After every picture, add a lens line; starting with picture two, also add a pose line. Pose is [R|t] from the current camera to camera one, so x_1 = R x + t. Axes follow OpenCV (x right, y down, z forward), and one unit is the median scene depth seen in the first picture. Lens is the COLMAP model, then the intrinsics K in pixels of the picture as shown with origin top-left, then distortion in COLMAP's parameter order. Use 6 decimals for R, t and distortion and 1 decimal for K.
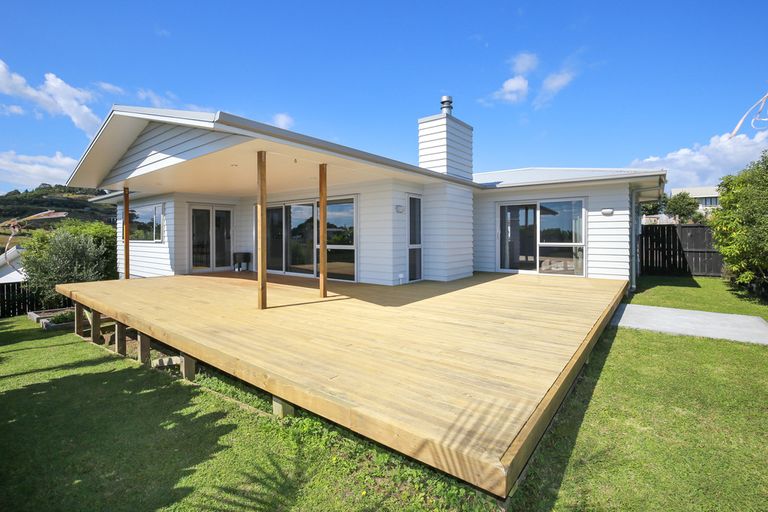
lens RADIAL K [[359.3, 0, 381.8], [0, 359.3, 224.9], [0, 0, 1]] dist [-0.035759, 0.004054]
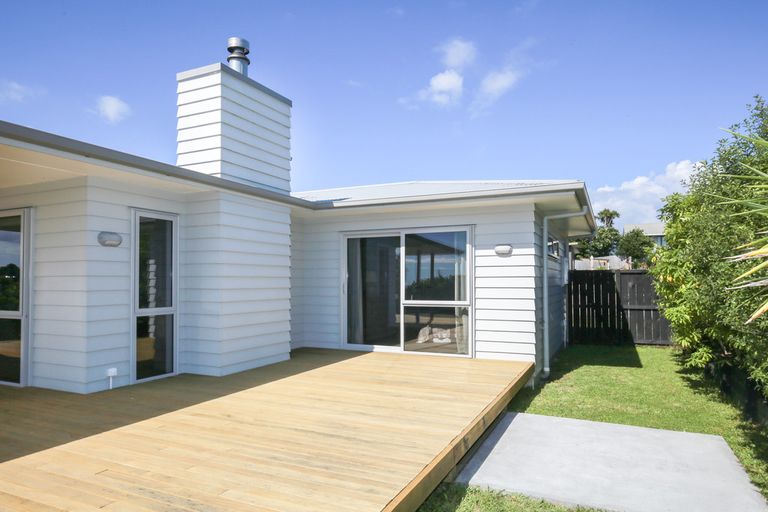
lens RADIAL K [[494.5, 0, 380.2], [0, 494.5, 263.9], [0, 0, 1]] dist [-0.007836, 0.001335]
pose [[0.975195, 0.007251, 0.221228, 0.229984], [-0.005786, 0.999957, -0.007269, -0.005769], [-0.221271, 0.005809, 0.975195, 0.205547]]
